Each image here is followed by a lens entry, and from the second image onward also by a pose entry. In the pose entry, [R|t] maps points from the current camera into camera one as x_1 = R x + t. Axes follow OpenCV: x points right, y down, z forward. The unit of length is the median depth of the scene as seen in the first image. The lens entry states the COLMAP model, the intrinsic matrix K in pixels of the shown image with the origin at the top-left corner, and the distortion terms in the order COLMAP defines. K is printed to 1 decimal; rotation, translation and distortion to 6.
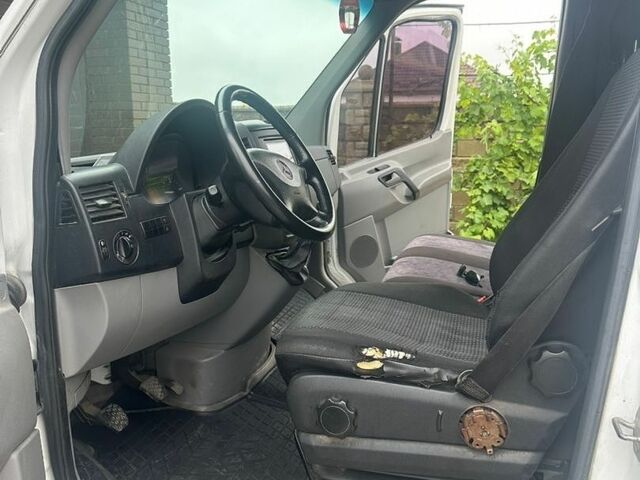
lens RADIAL K [[597.7, 0, 323.6], [0, 597.7, 244.4], [0, 0, 1]] dist [0.179917, -0.332670]
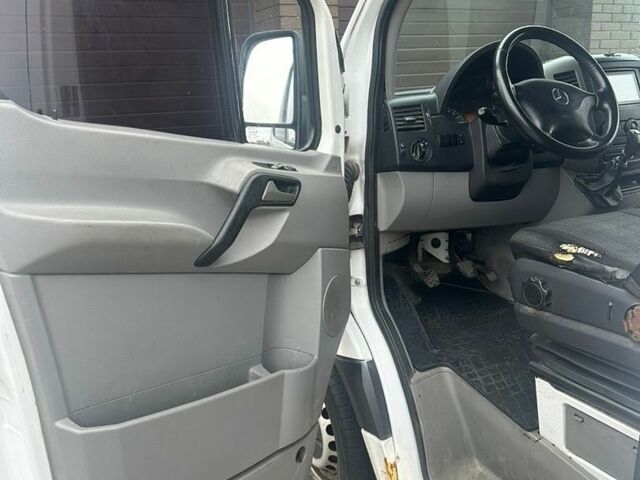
lens RADIAL K [[597.7, 0, 323.6], [0, 597.7, 244.4], [0, 0, 1]] dist [0.179917, -0.332670]
pose [[0.714252, 0.172680, -0.678252, 0.558123], [-0.109195, 0.984712, 0.135712, 0.058167], [0.691318, -0.022871, 0.722188, -0.239391]]
